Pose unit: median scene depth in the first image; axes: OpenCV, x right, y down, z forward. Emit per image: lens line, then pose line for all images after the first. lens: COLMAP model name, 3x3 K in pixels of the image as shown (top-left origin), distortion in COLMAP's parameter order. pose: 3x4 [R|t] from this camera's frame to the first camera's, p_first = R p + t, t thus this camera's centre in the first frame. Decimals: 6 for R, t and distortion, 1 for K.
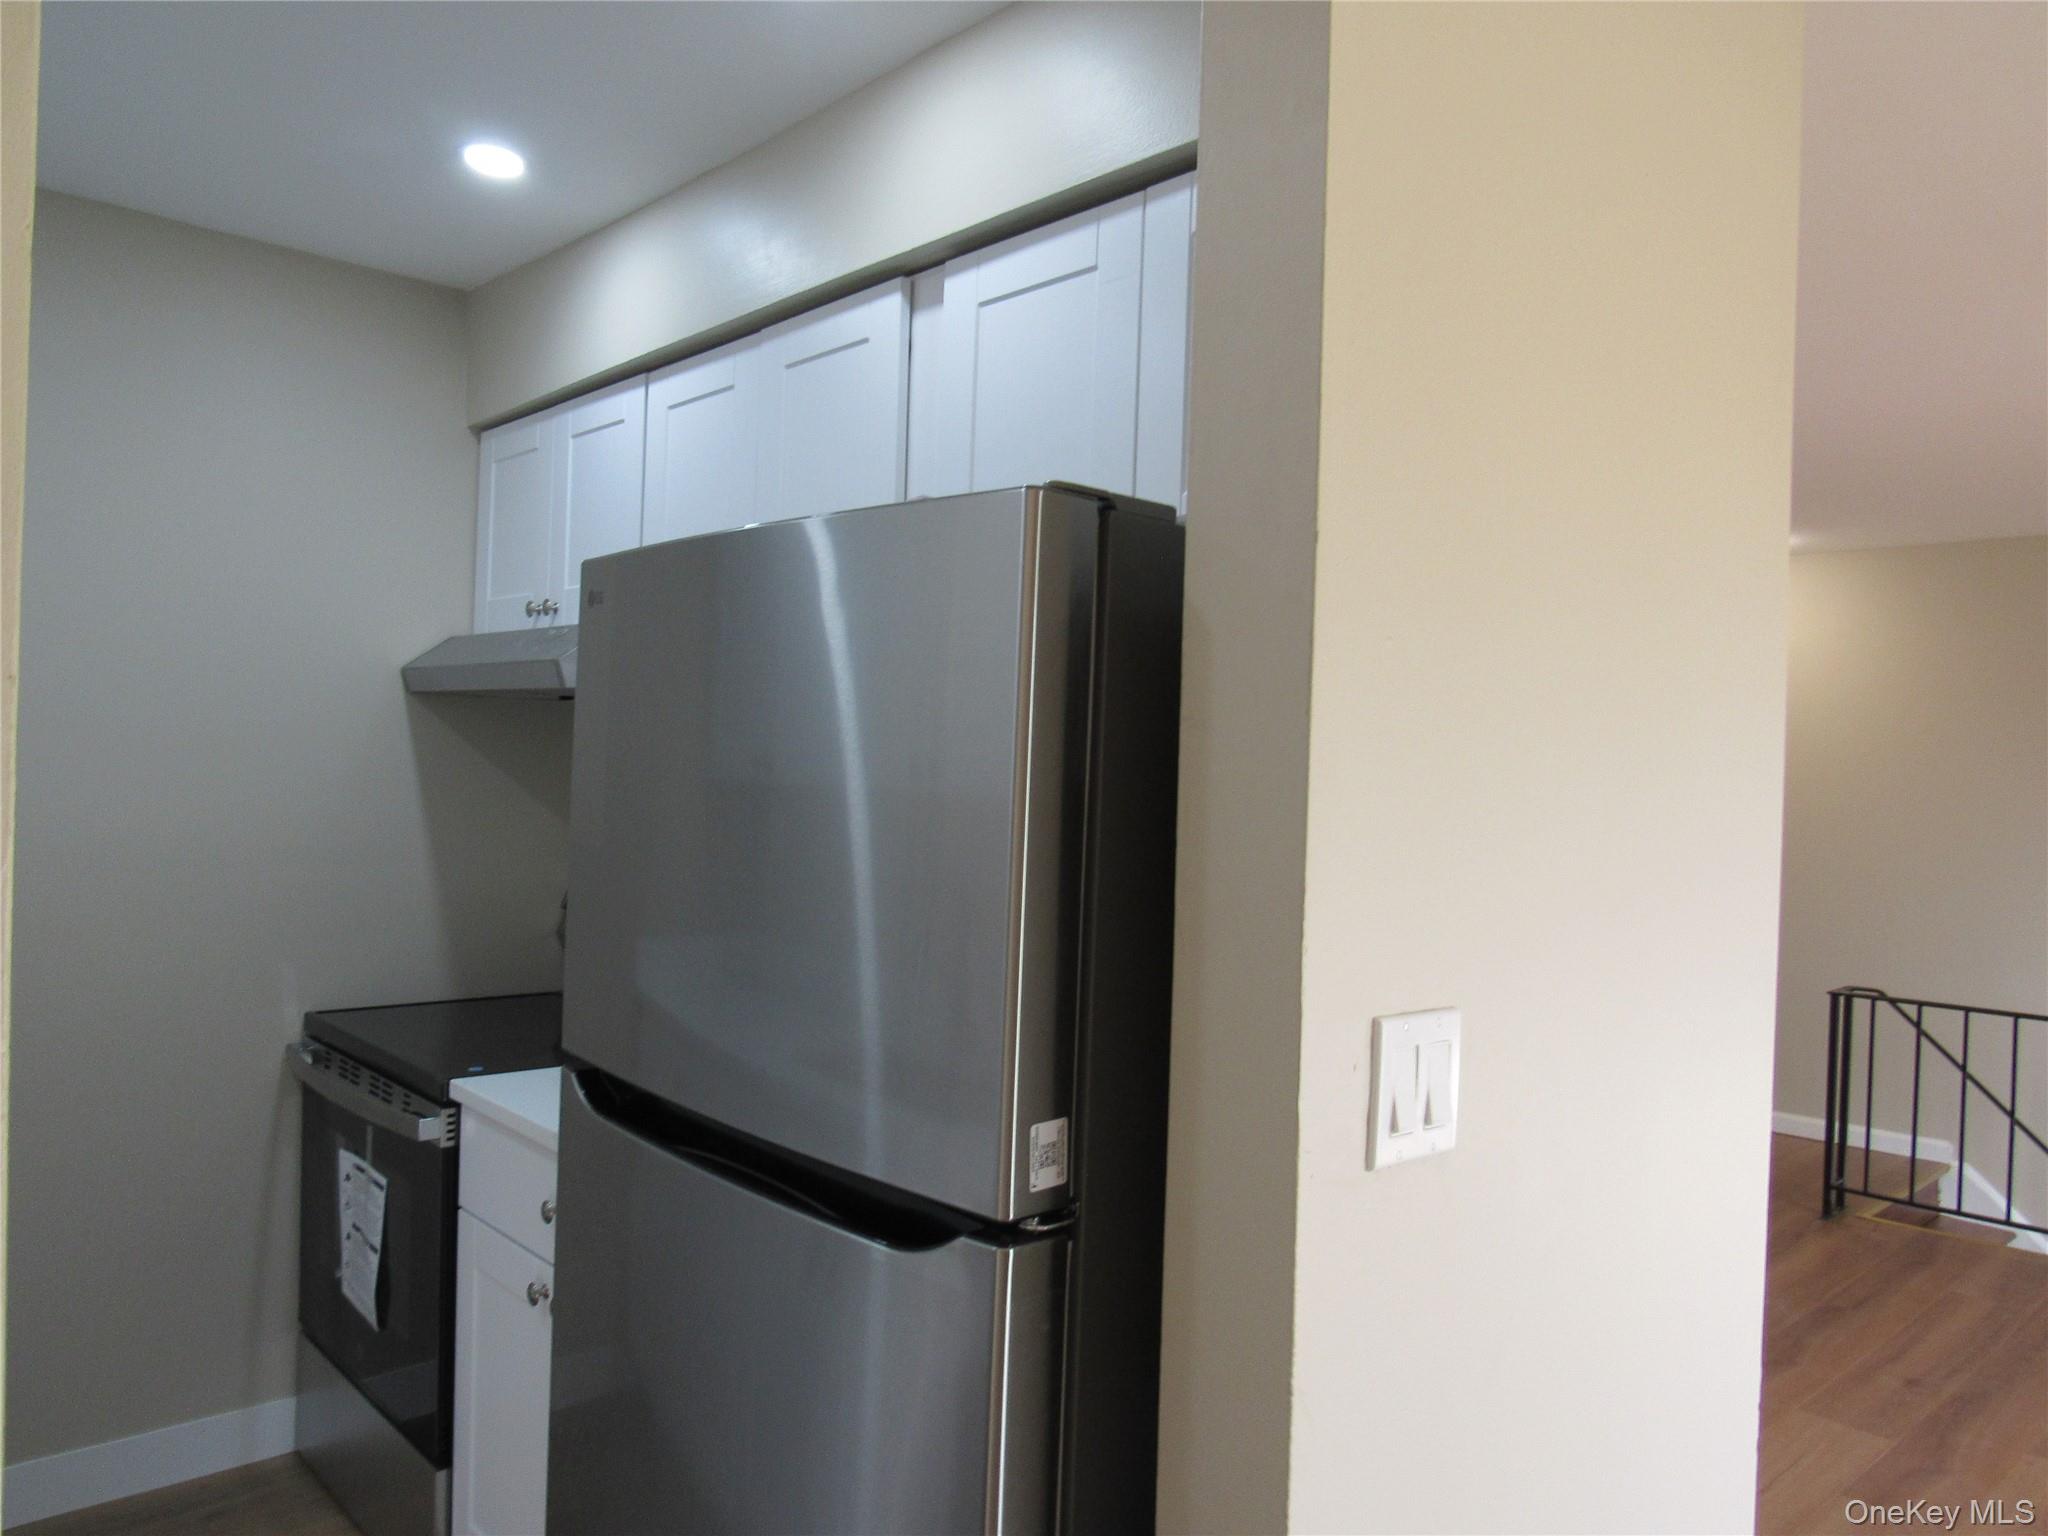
lens RADIAL K [[1453.9, 0, 1029.2], [0, 1453.9, 772.1], [0, 0, 1]] dist [-0.031247, 0.007488]
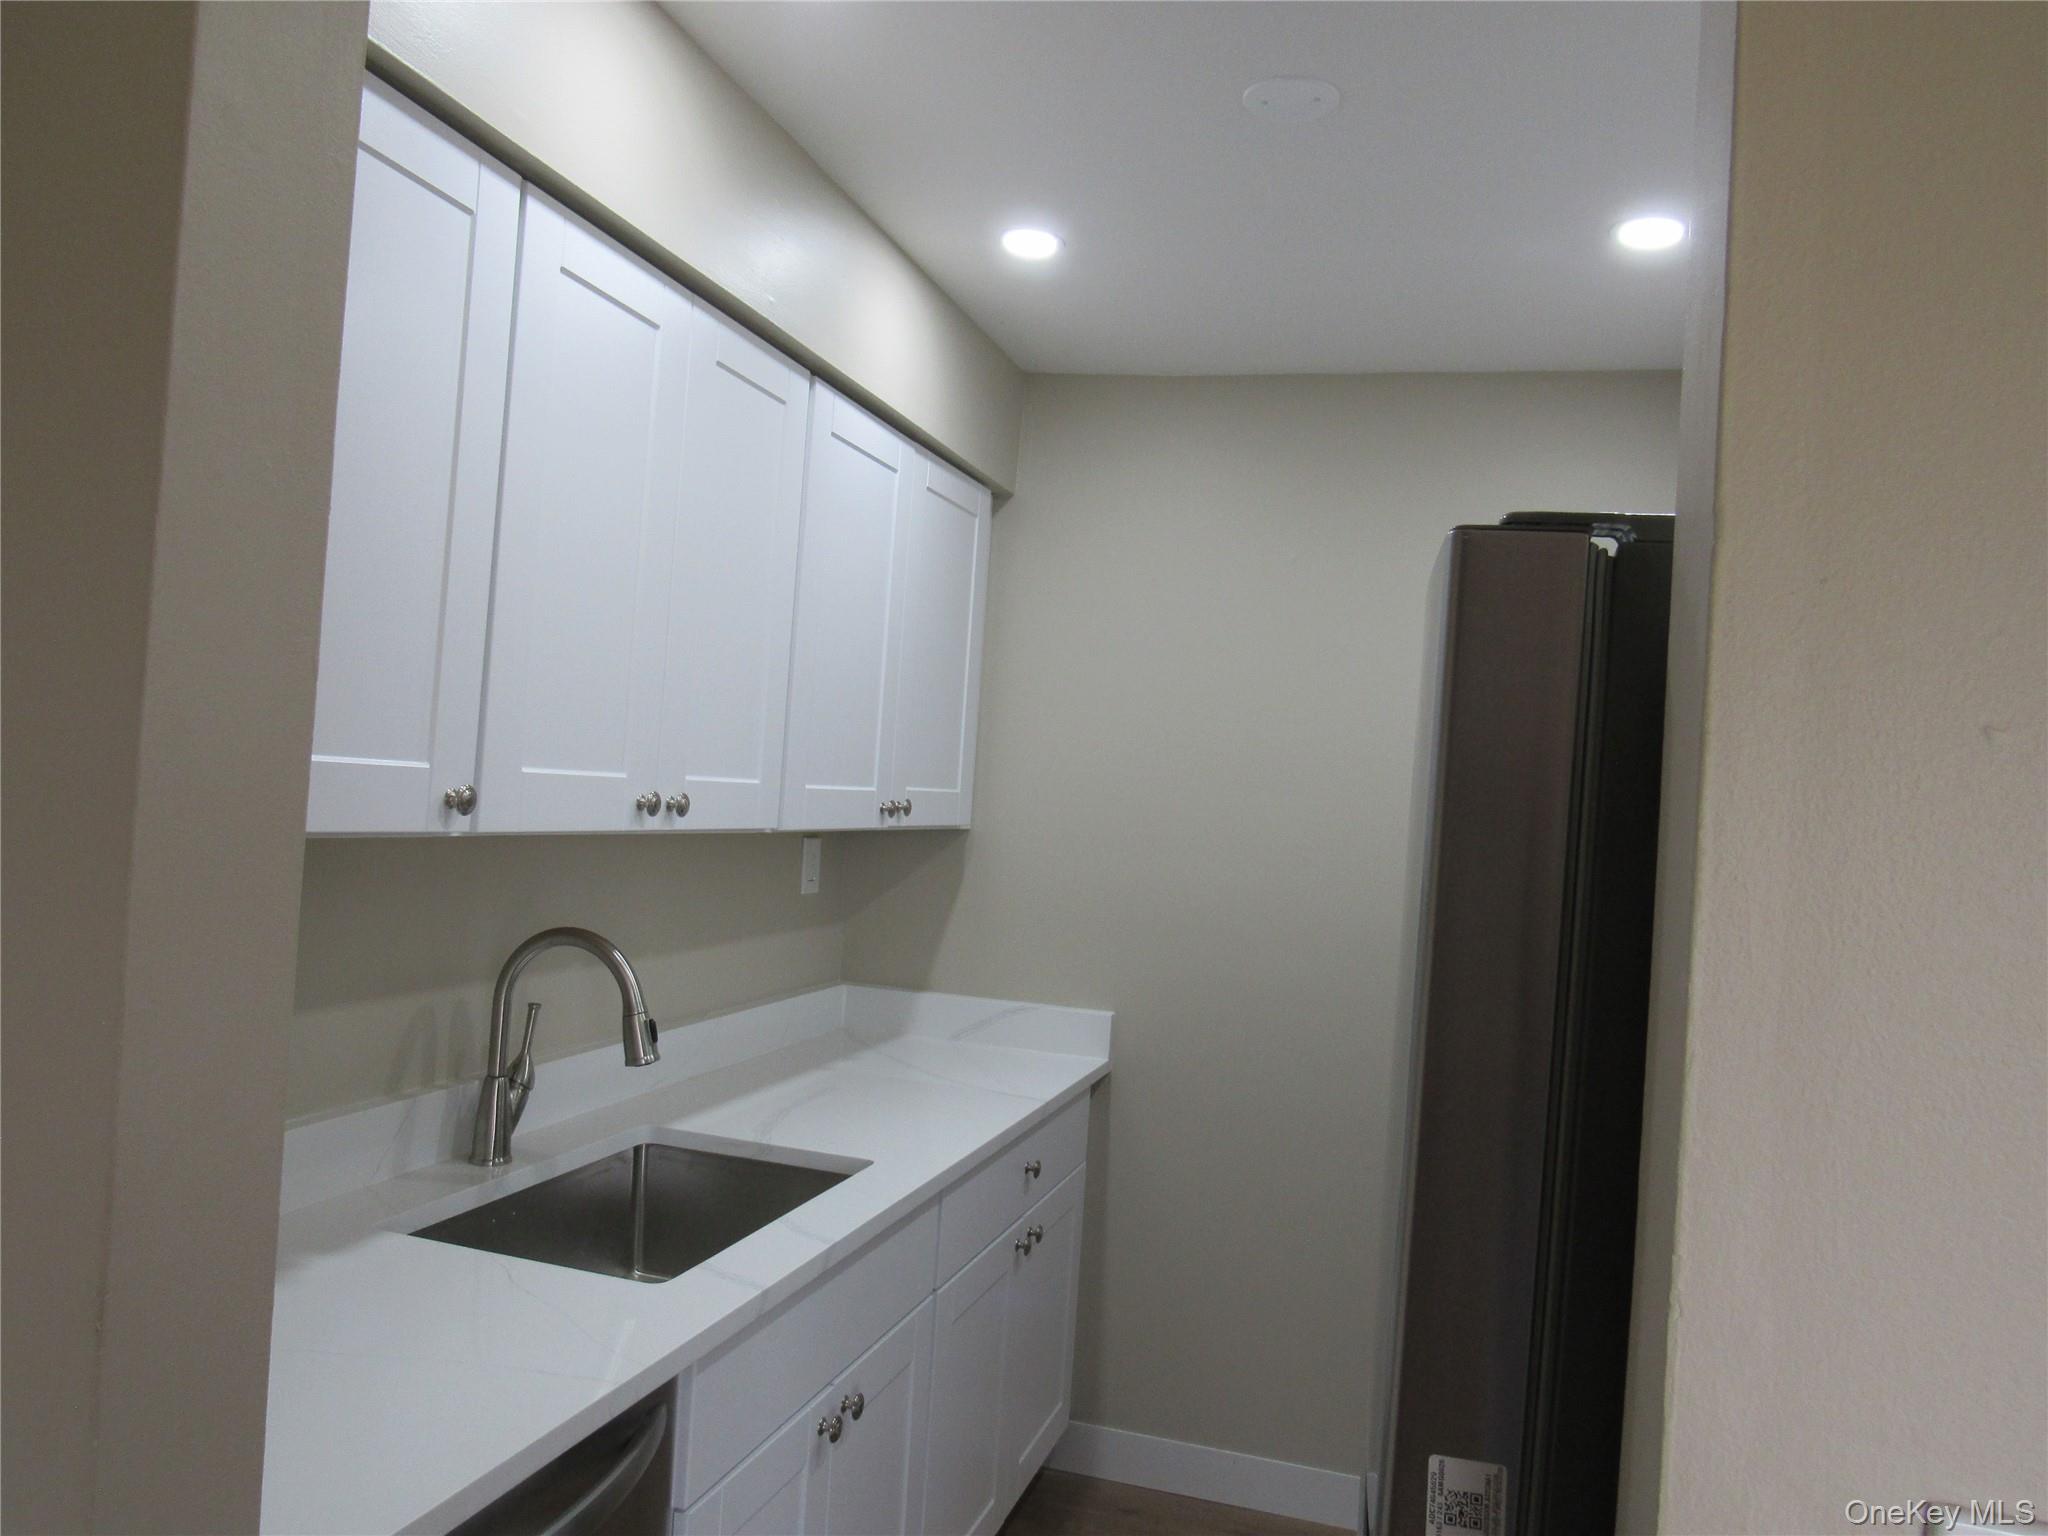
lens RADIAL K [[1453.9, 0, 1029.2], [0, 1453.9, 772.1], [0, 0, 1]] dist [-0.031247, 0.007488]
pose [[0.500706, -0.006953, -0.865589, 0.194266], [-0.053572, 0.997802, -0.039004, -0.015489], [0.863958, 0.065901, 0.499233, 0.188297]]
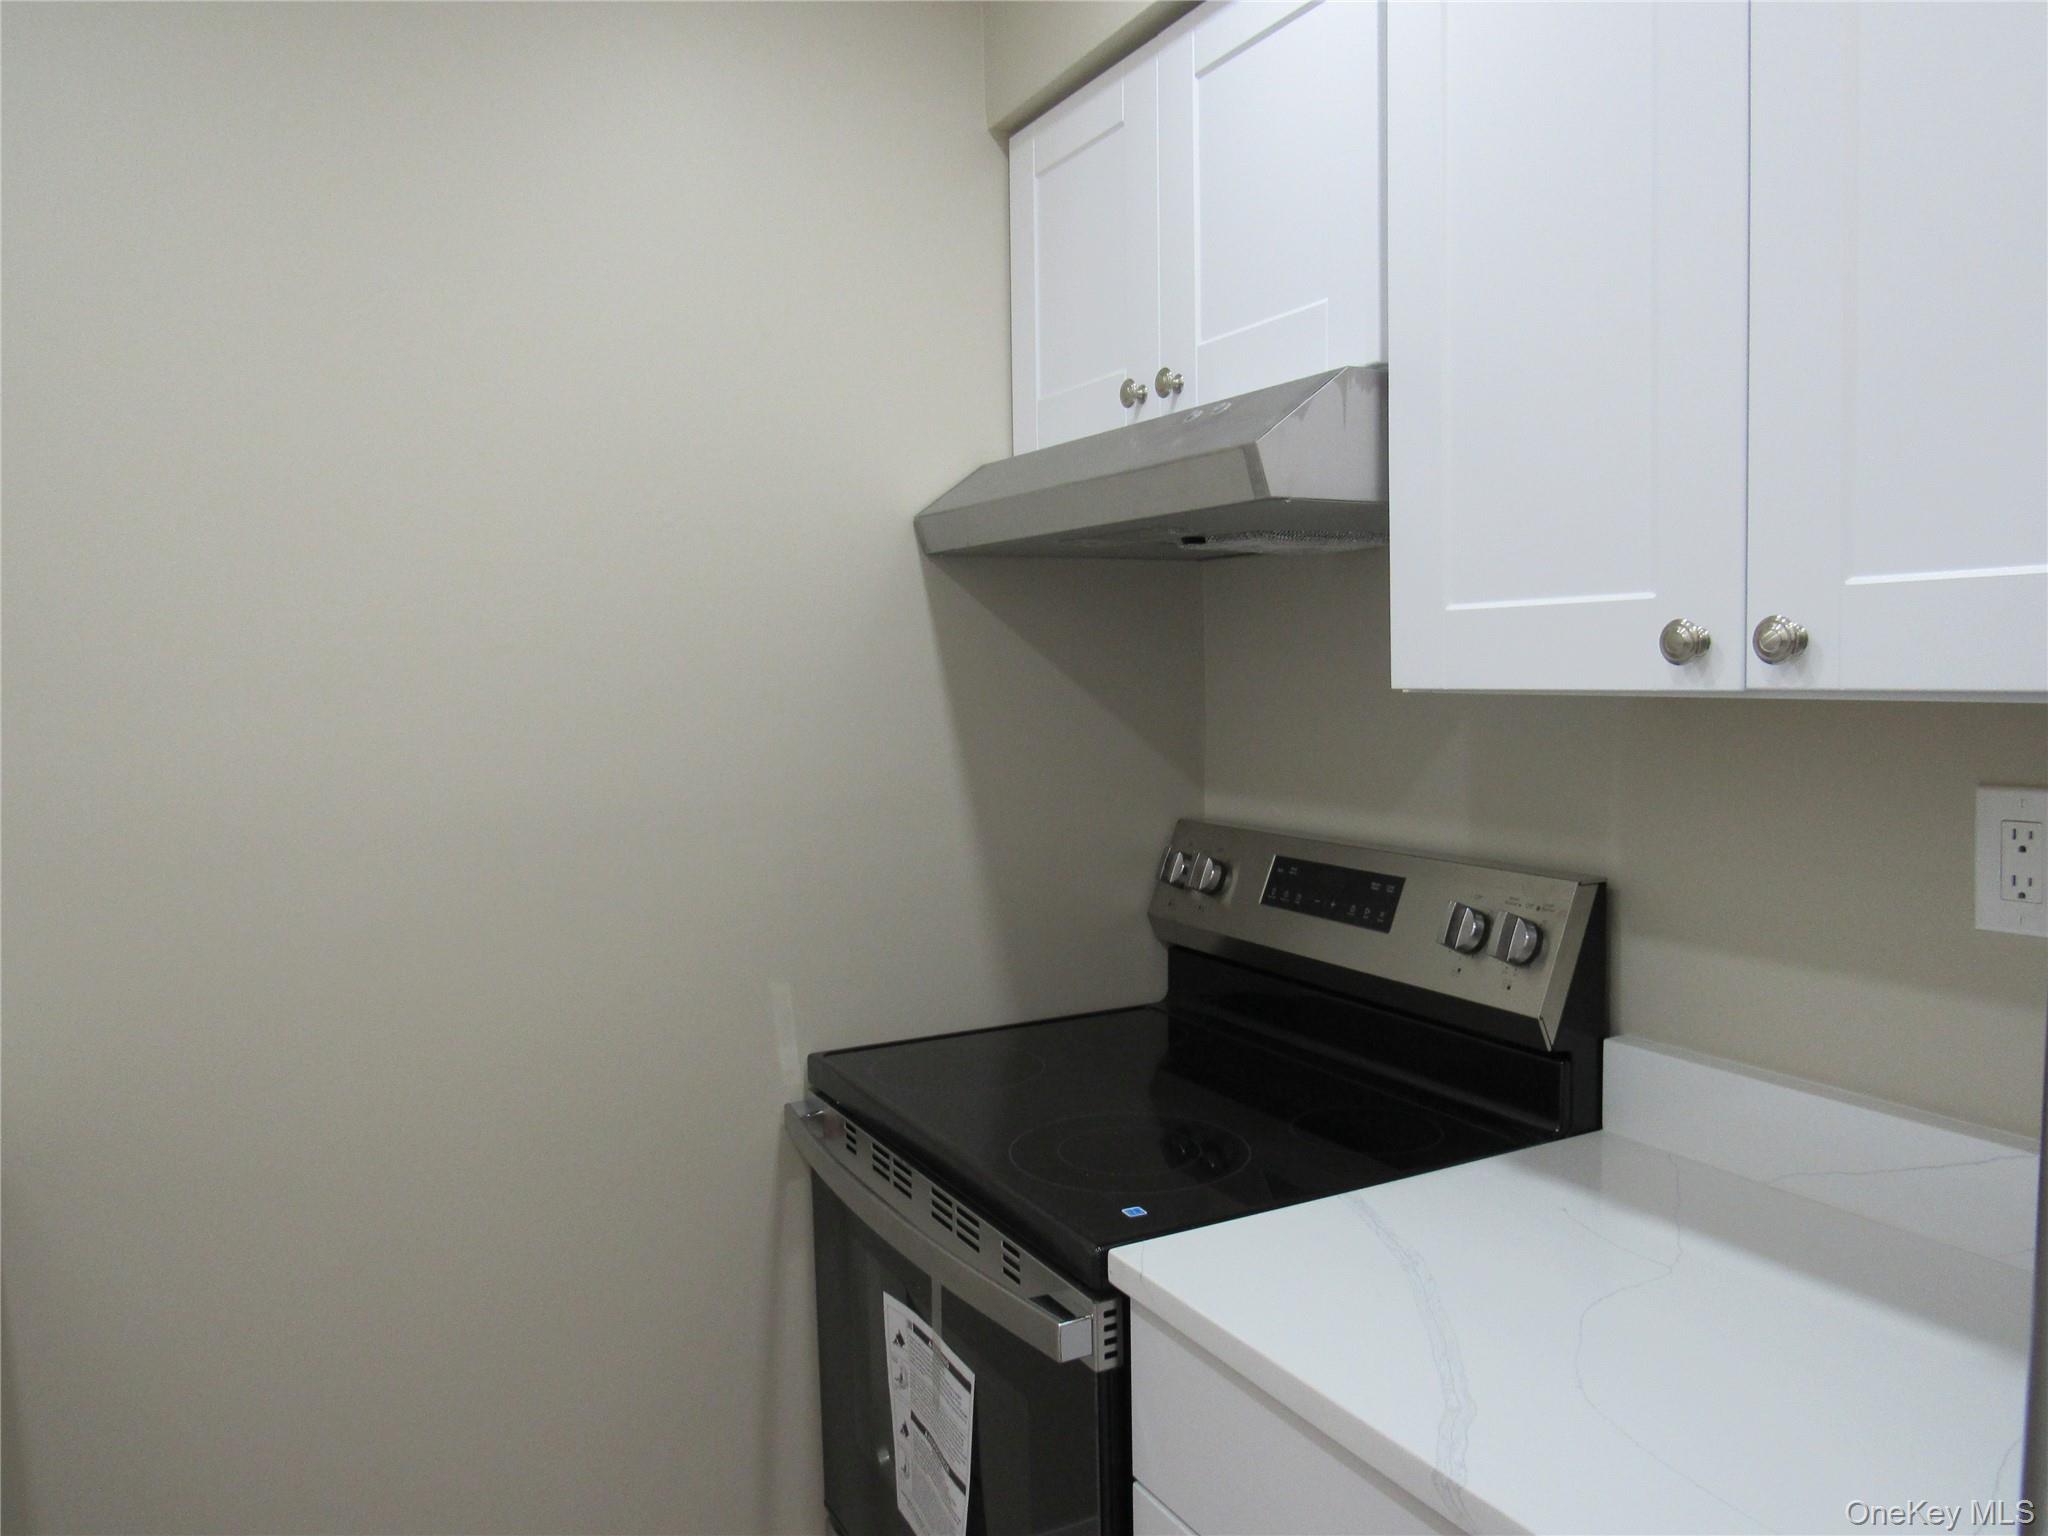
lens RADIAL K [[1462.5, 0, 1027.7], [0, 1462.5, 771.2], [0, 0, 1]] dist [-0.040600, 0.024132]
pose [[0.966380, -0.030049, -0.255358, -0.252556], [0.047580, 0.996894, 0.062755, 0.002294], [0.252679, -0.072795, 0.964808, 0.429614]]
